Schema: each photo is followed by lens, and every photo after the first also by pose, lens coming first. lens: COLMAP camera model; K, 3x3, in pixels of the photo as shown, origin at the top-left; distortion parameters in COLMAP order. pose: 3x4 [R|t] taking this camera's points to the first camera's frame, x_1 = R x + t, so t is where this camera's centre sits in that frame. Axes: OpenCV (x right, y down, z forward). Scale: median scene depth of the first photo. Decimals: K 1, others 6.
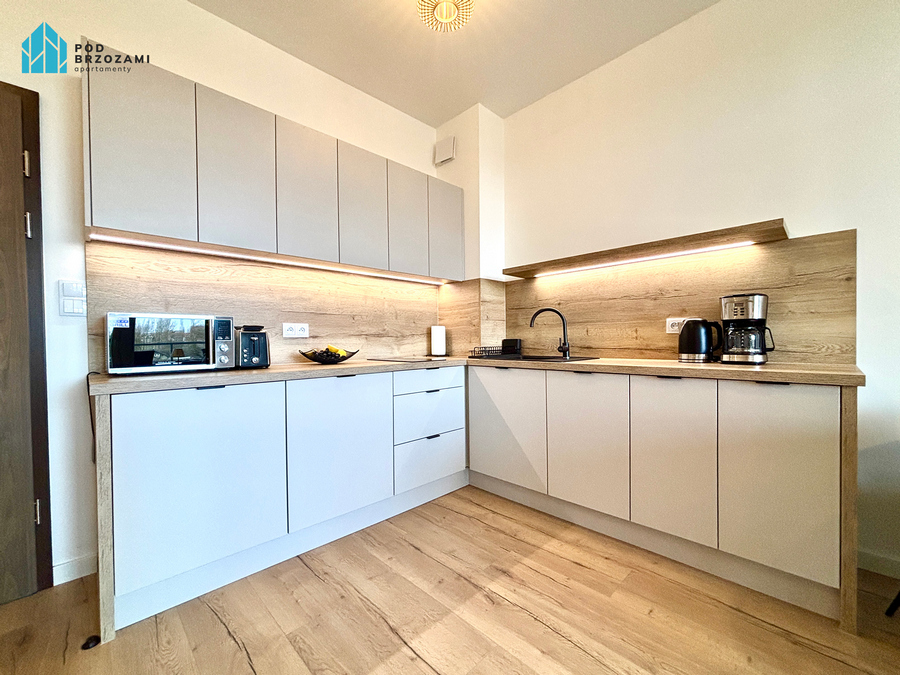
lens RADIAL K [[364.1, 0, 454.6], [0, 364.1, 343.0], [0, 0, 1]] dist [-0.002650, 0.000848]
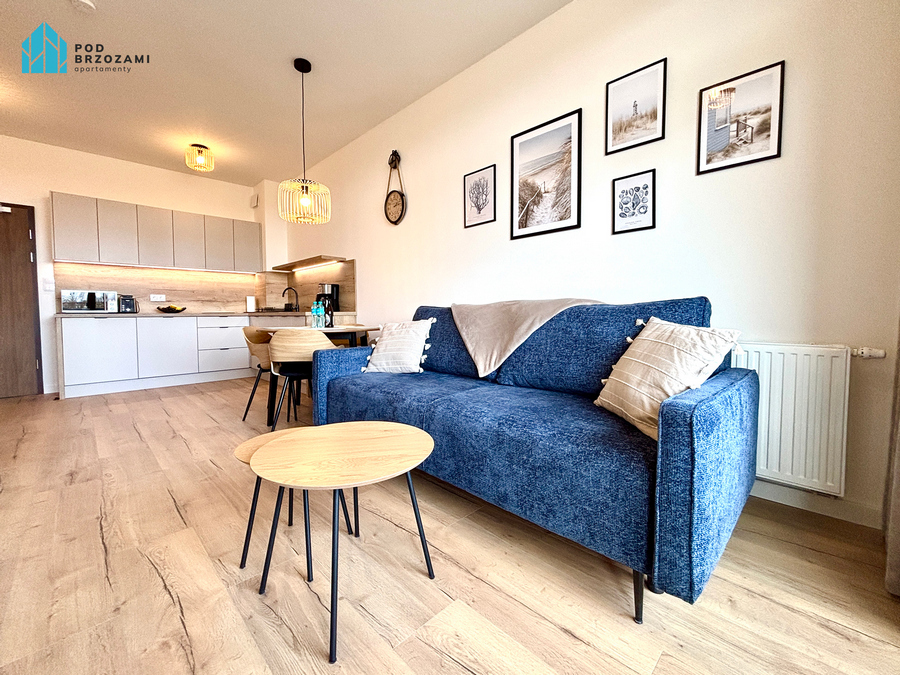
lens RADIAL K [[364.1, 0, 453.5], [0, 364.1, 324.5], [0, 0, 1]] dist [-0.002650, 0.000848]
pose [[0.999993, 0.002789, 0.002534, 1.373581], [-0.002846, 0.999733, 0.022948, 0.071947], [-0.002470, -0.022955, 0.999733, -1.205128]]
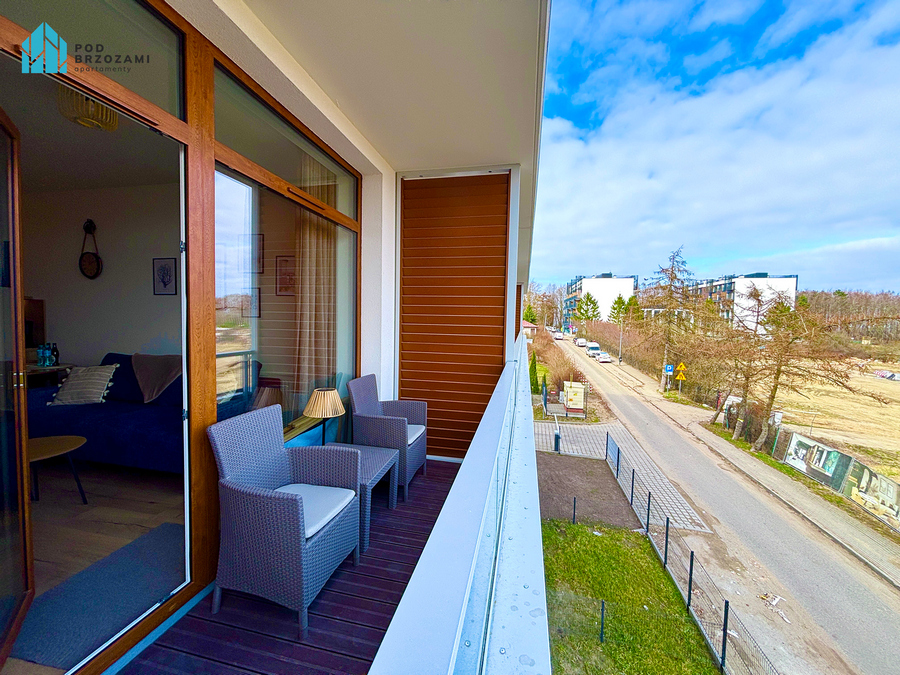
lens RADIAL K [[364.1, 0, 450.6], [0, 364.1, 332.8], [0, 0, 1]] dist [-0.002650, 0.000848]
pose [[0.846125, 0.007206, 0.532936, 1.735276], [-0.027314, 0.999181, 0.029855, -0.168982], [-0.532284, -0.039818, 0.845629, -2.332746]]
